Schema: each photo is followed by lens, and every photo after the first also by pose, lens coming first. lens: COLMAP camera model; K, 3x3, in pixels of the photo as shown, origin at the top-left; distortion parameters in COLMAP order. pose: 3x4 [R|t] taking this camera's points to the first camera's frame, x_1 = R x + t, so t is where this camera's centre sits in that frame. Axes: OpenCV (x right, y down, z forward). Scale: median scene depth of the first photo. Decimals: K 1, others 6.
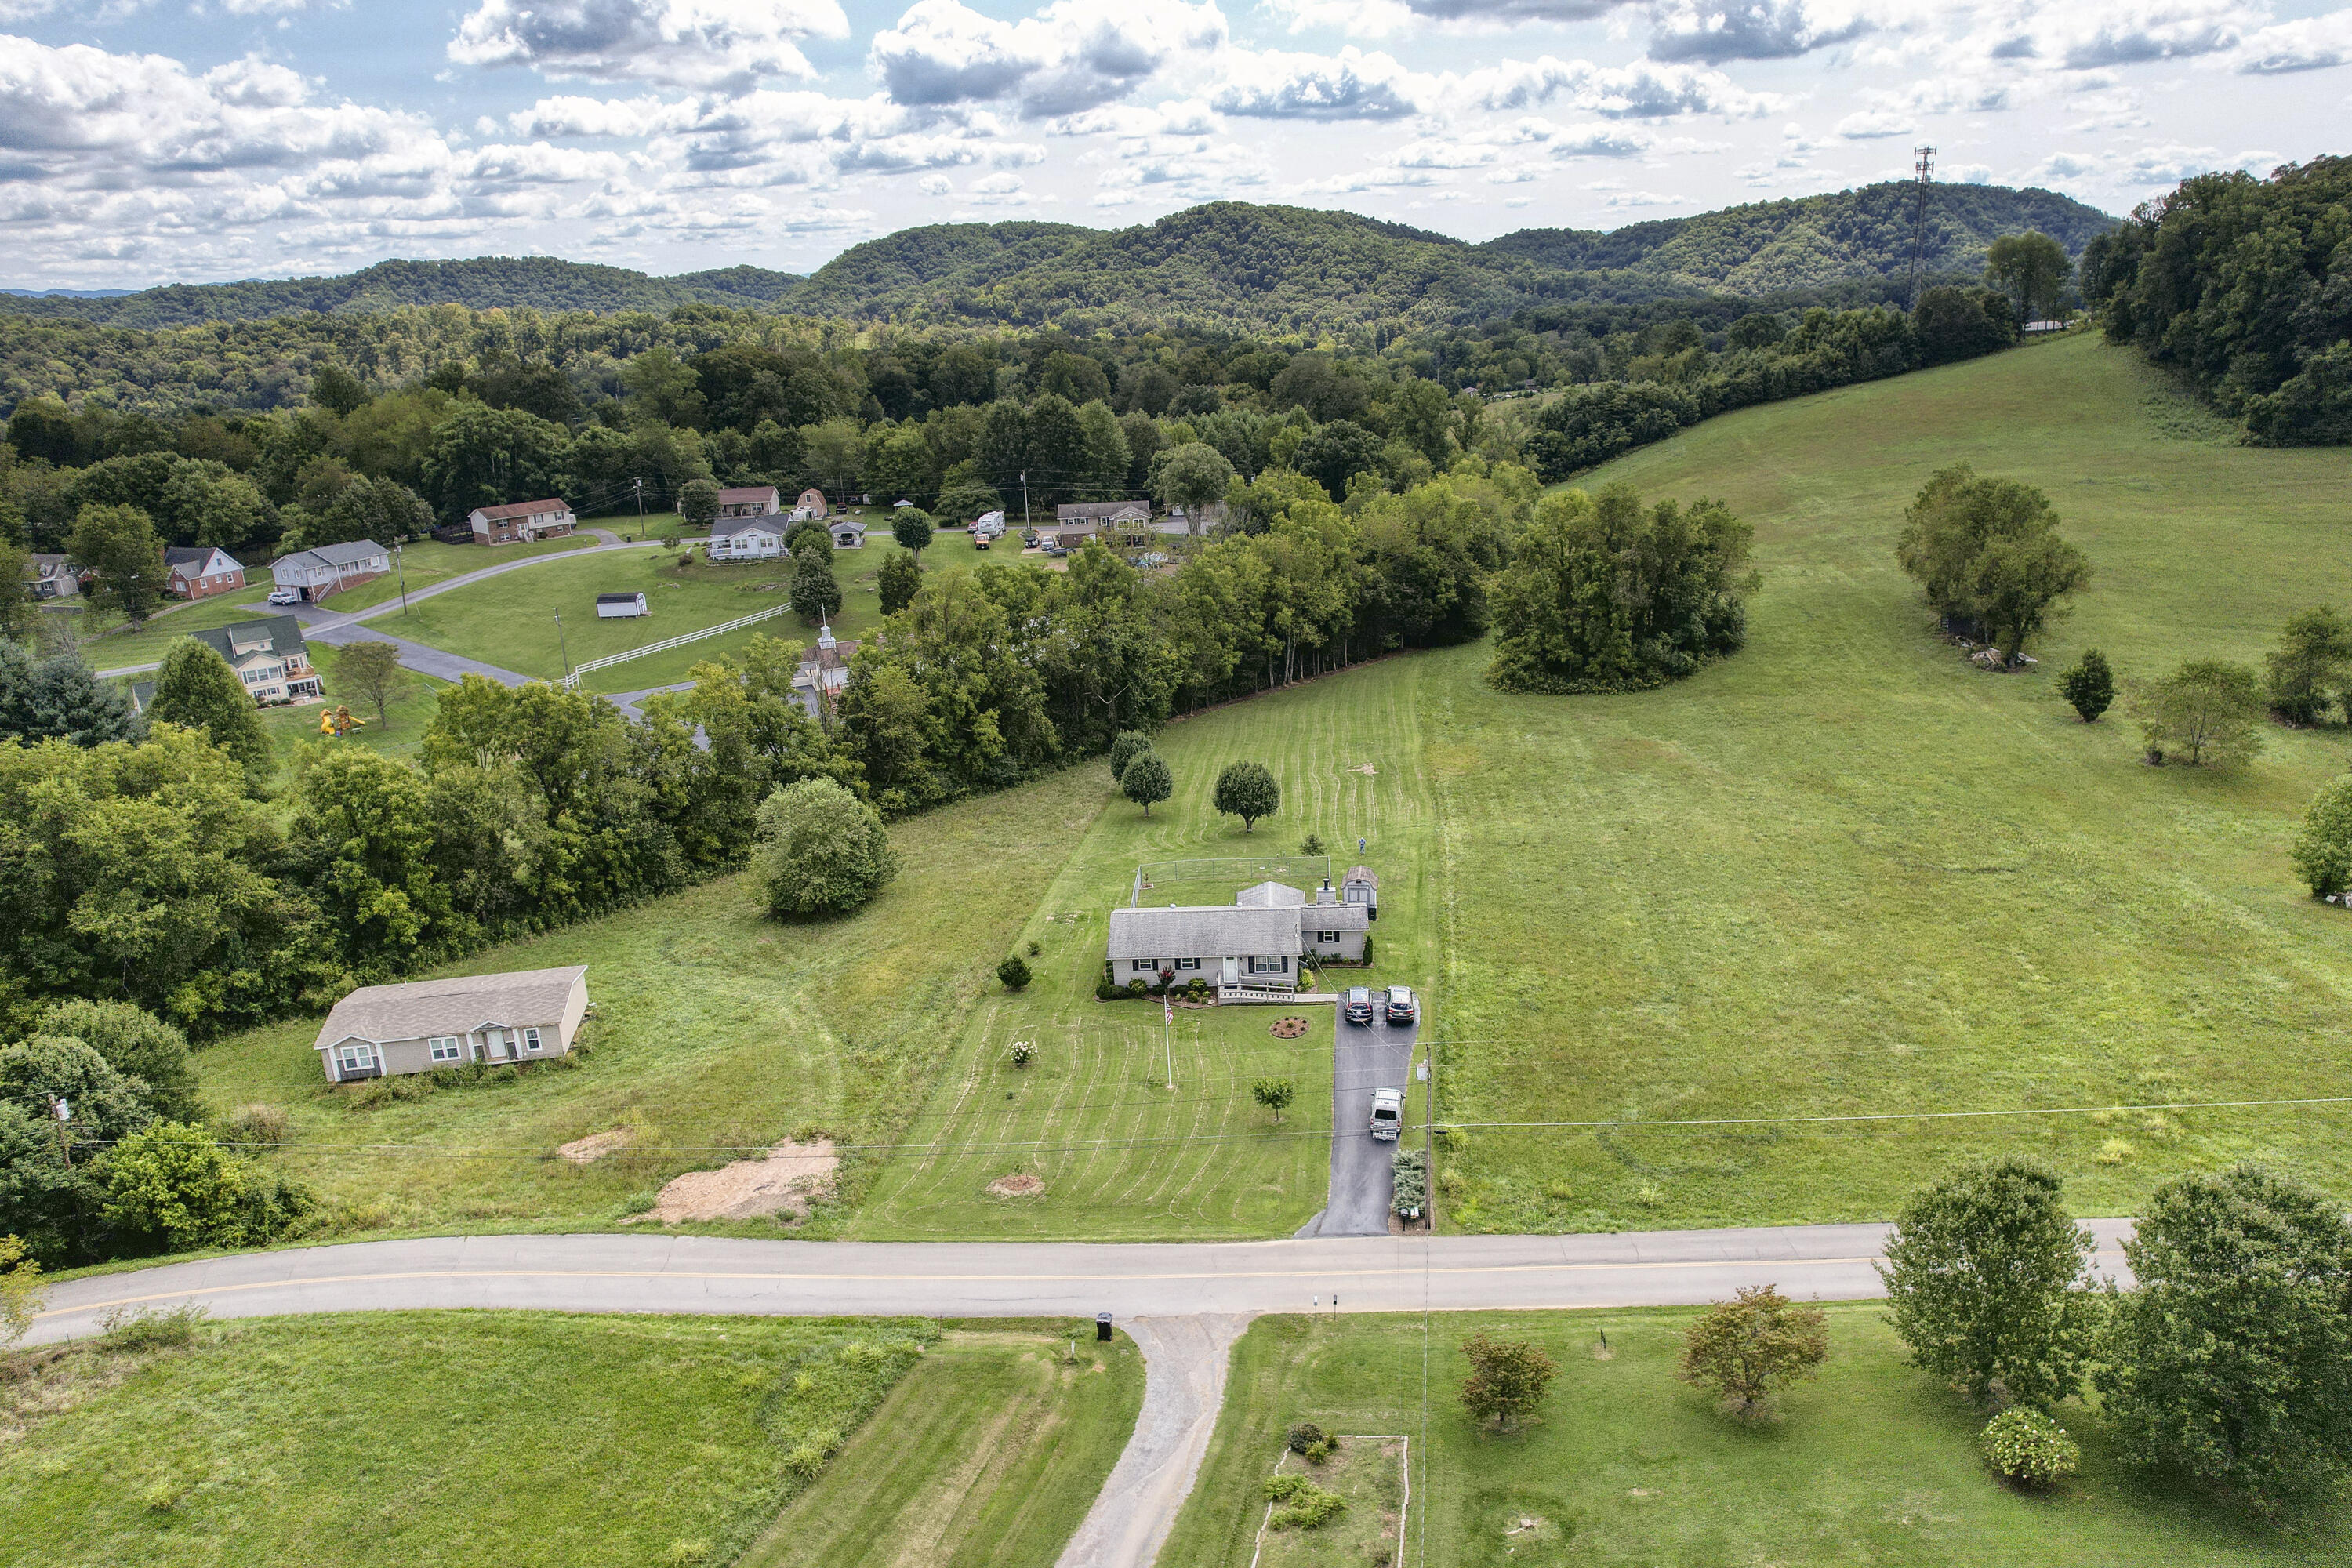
lens RADIAL K [[1507.3, 0, 1176.0], [0, 1507.3, 784.0], [0, 0, 1]] dist [-0.057396, 0.050804]
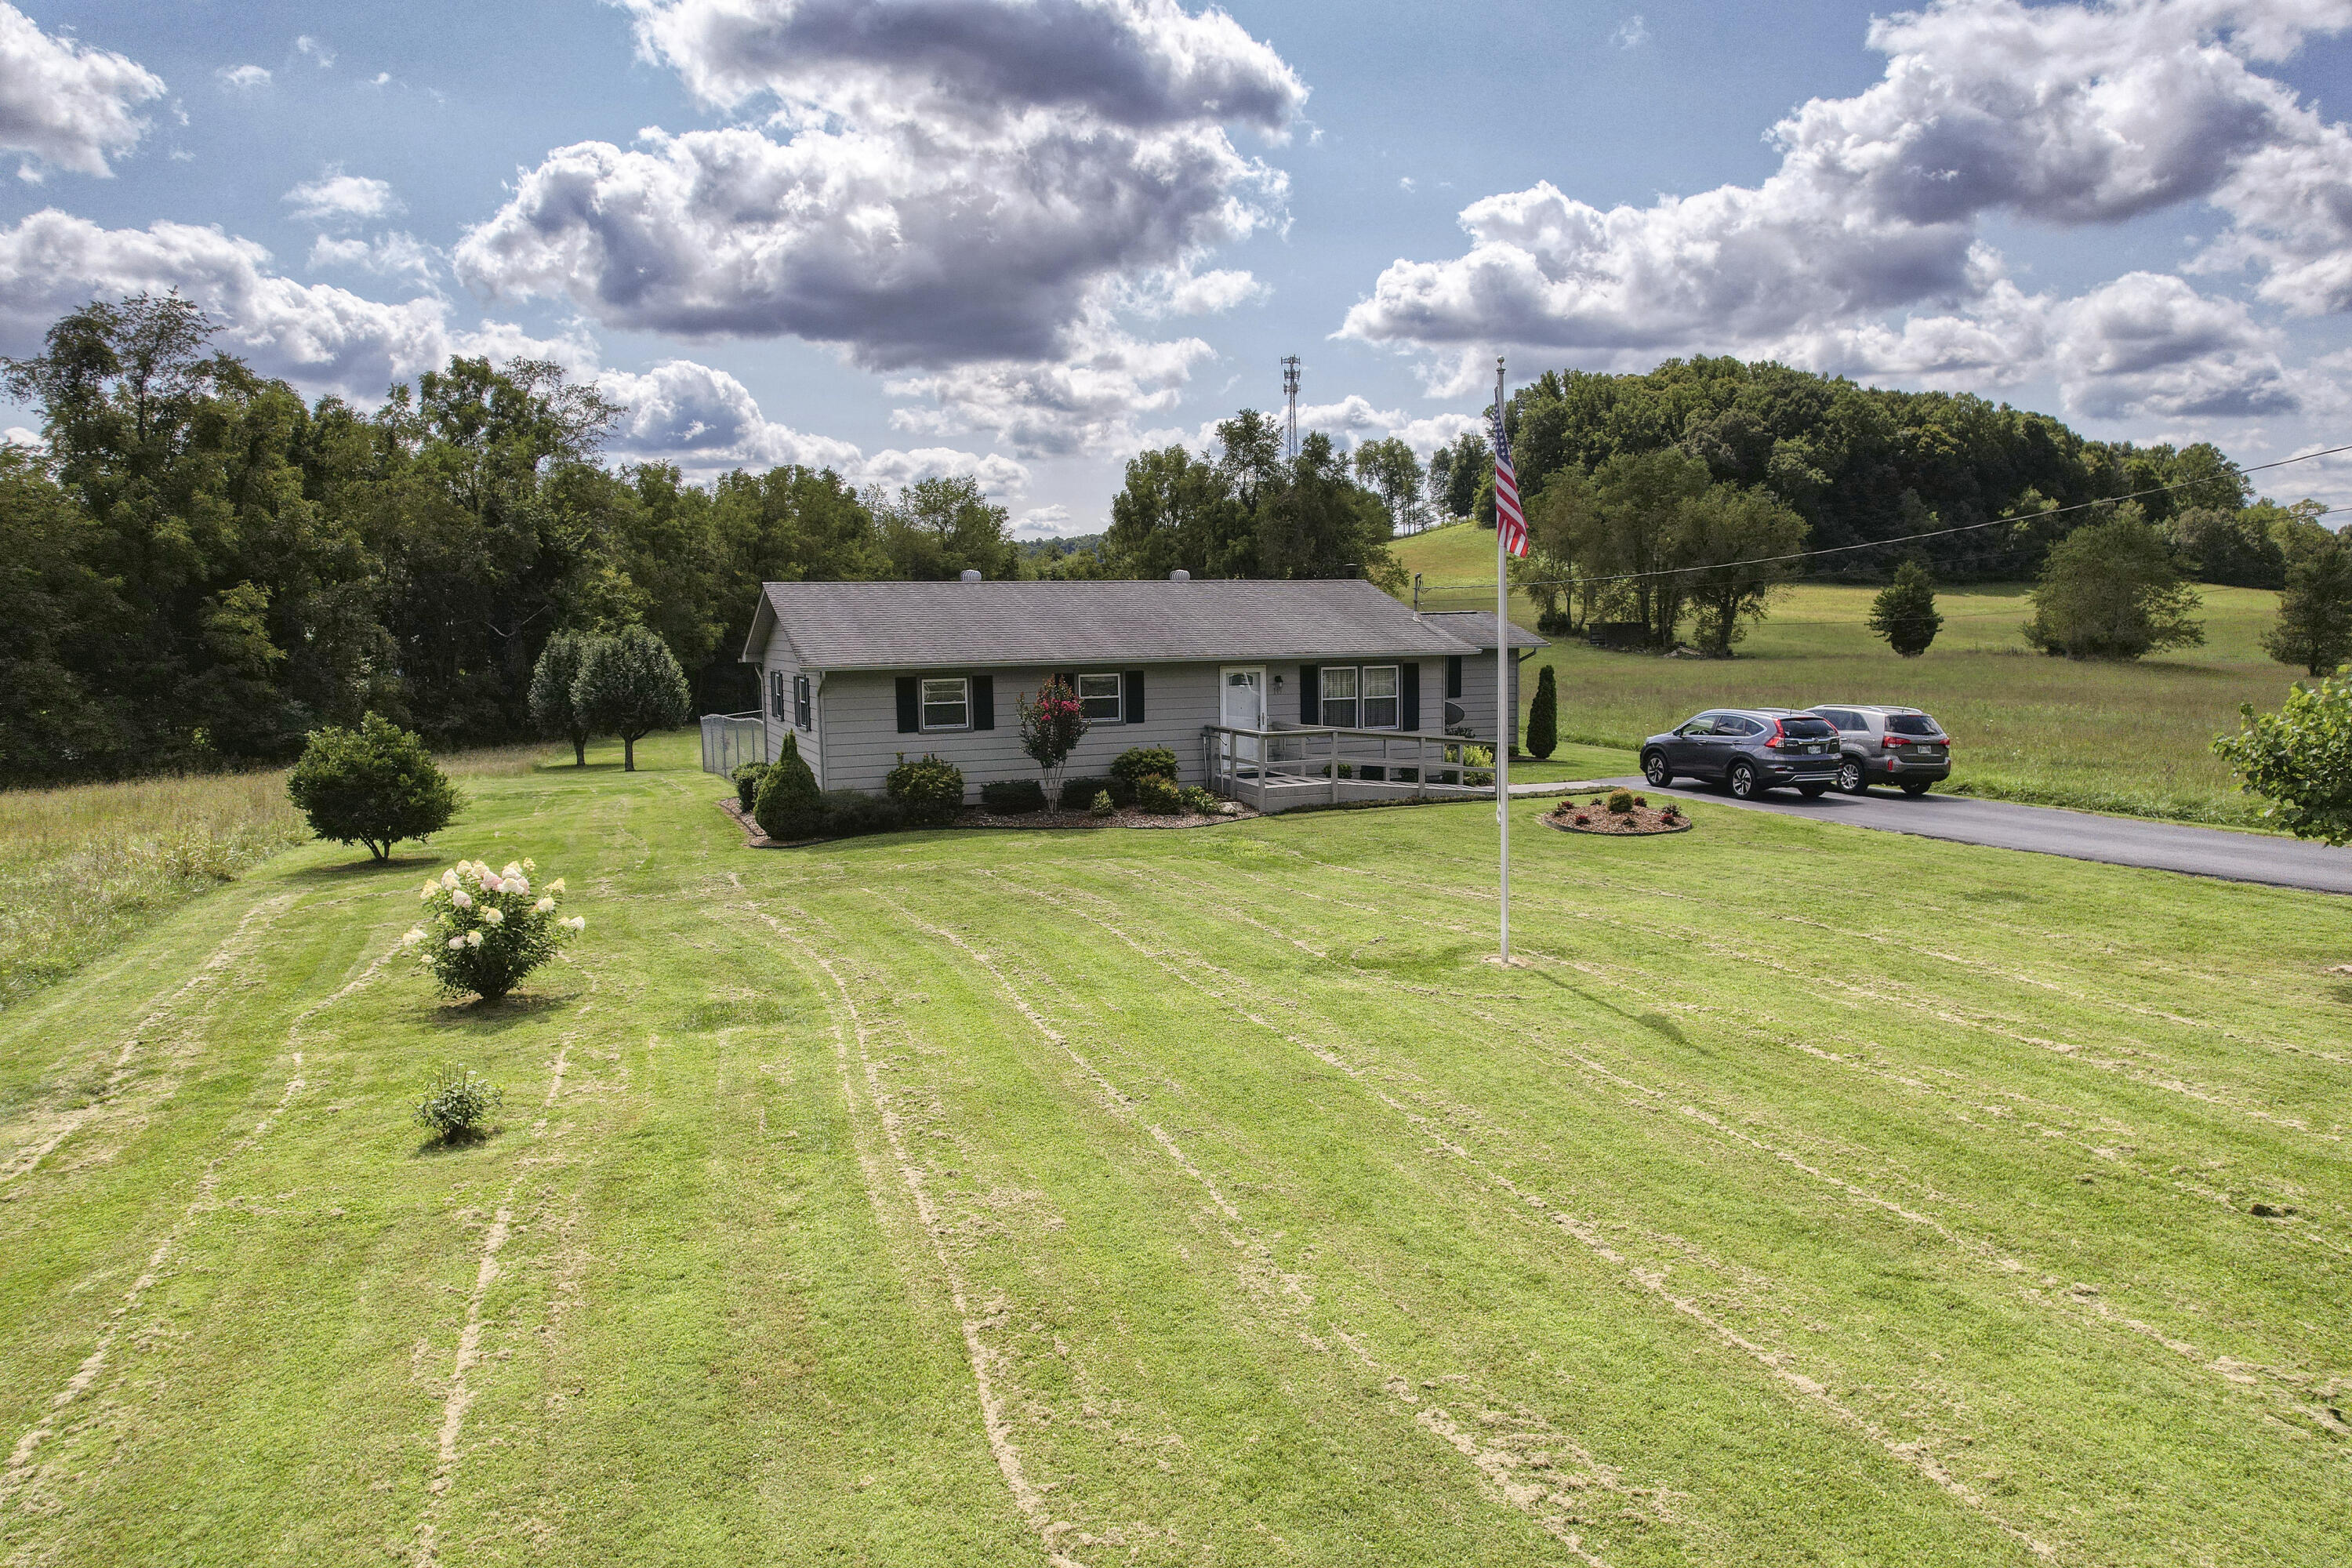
lens RADIAL K [[1507.3, 0, 1176.0], [0, 1507.3, 784.0], [0, 0, 1]] dist [-0.057396, 0.050804]
pose [[0.905774, -0.018781, 0.423345, -0.060871], [0.100678, 0.979951, -0.171932, 0.119801], [-0.411628, 0.198353, 0.889505, 0.504382]]
